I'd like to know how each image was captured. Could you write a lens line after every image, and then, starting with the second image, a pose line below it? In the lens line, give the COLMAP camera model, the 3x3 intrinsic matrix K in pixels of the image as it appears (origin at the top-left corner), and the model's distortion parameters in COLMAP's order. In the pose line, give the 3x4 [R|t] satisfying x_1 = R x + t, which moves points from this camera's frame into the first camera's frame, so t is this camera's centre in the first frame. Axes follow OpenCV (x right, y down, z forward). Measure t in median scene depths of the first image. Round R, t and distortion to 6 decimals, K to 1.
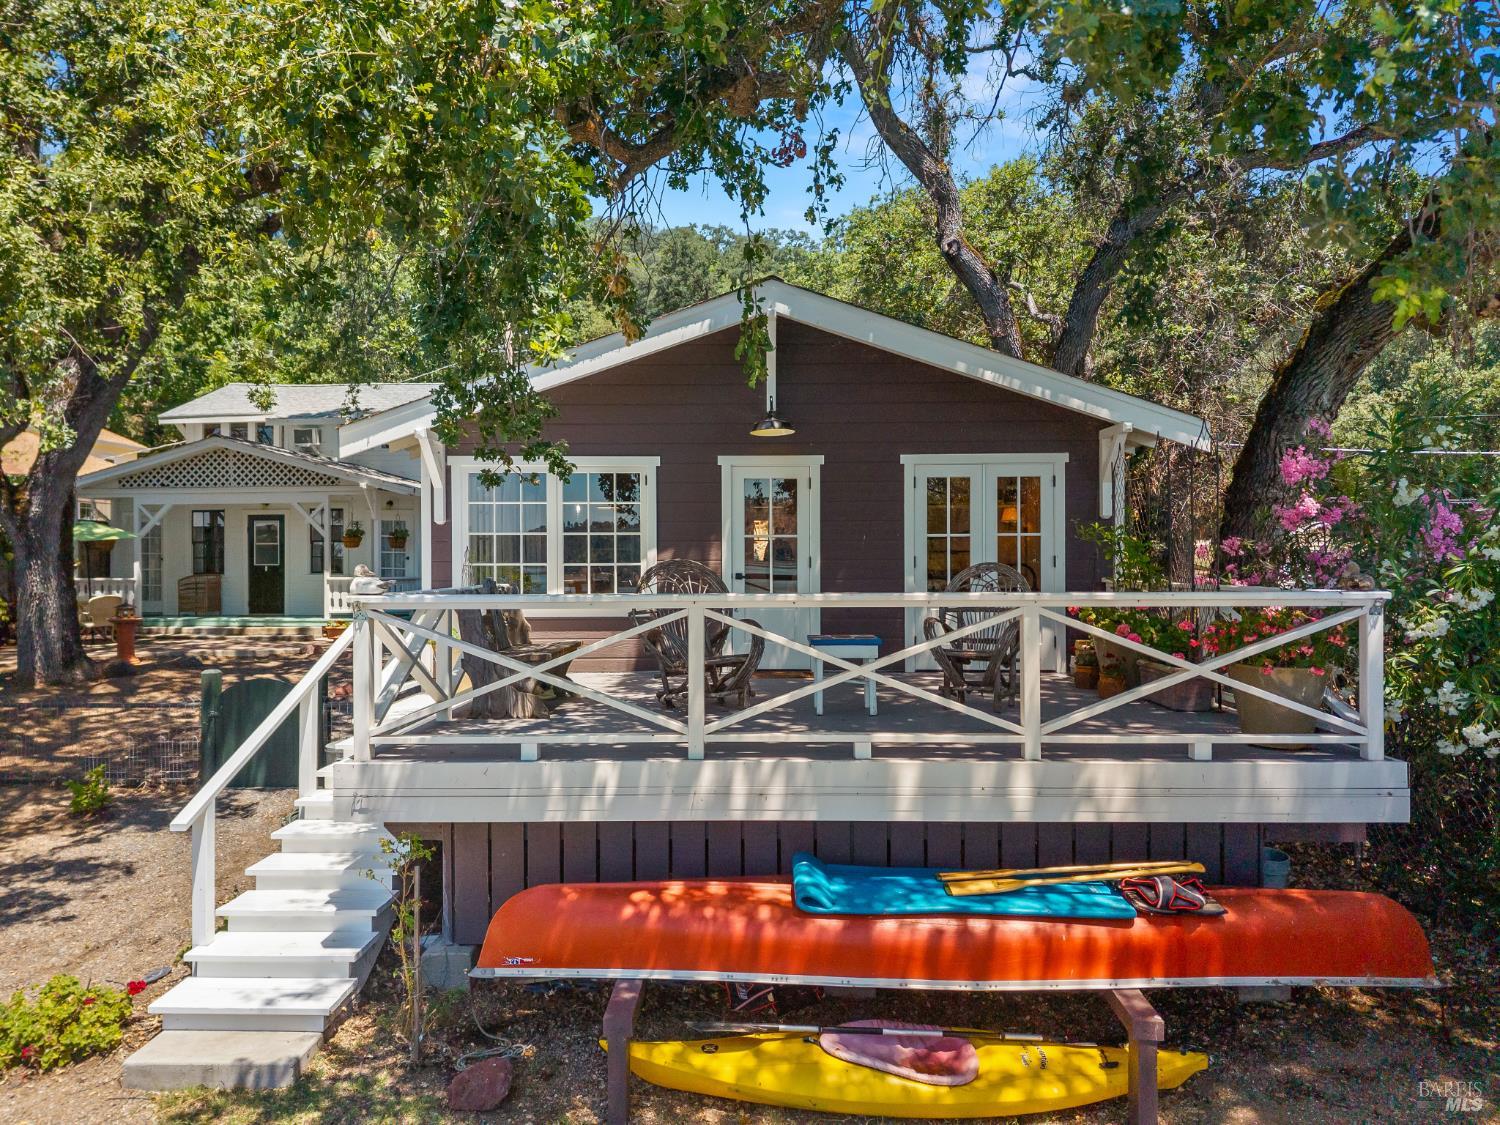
lens RADIAL K [[1030.3, 0, 750.0], [0, 1030.3, 562.5], [0, 0, 1]] dist [0.049462, -0.033964]
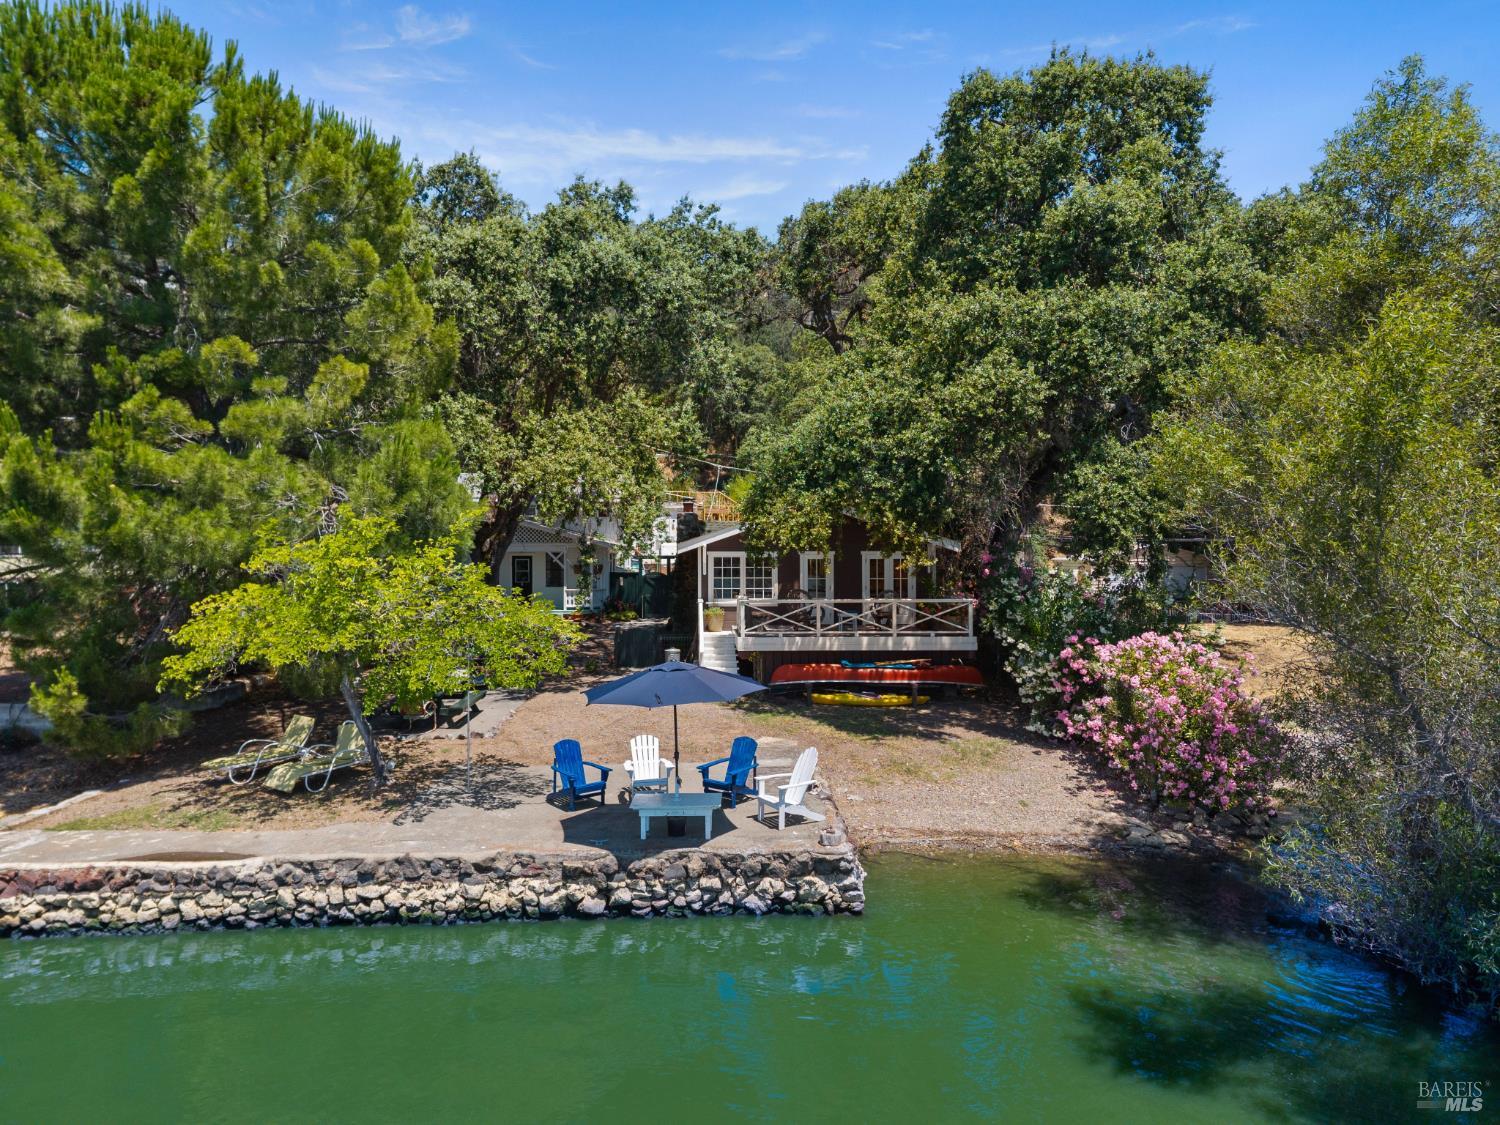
lens RADIAL K [[1054.4, 0, 716.1], [0, 1054.4, 562.7], [0, 0, 1]] dist [0.079737, -0.231677]
pose [[0.999716, -0.003453, 0.023578, -0.575608], [0.003451, 0.999994, 0.000128, -0.125782], [-0.023578, -0.000047, 0.999722, -3.412965]]
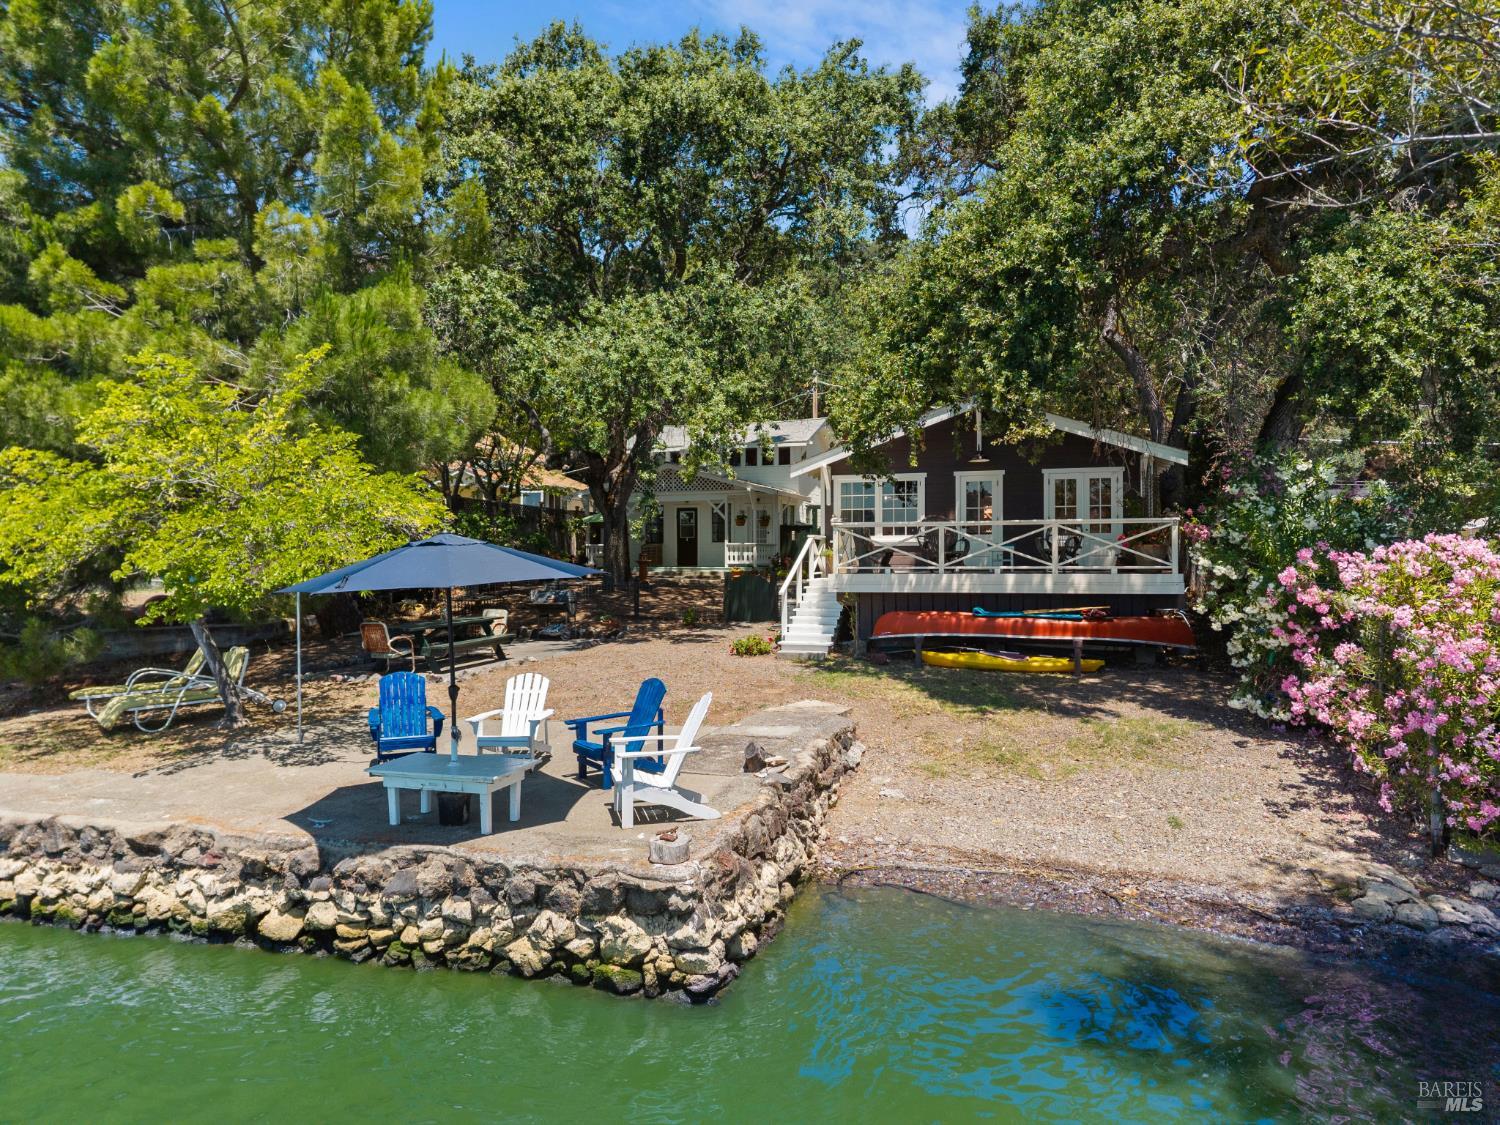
lens RADIAL K [[1049.5, 0, 695.3], [0, 1049.5, 562.2], [0, 0, 1]] dist [0.004070, -0.001047]
pose [[0.957185, -0.000196, -0.289477, 0.153305], [0.000310, 1.000000, 0.000349, 0.150075], [0.289477, -0.000424, 0.957185, -2.224738]]
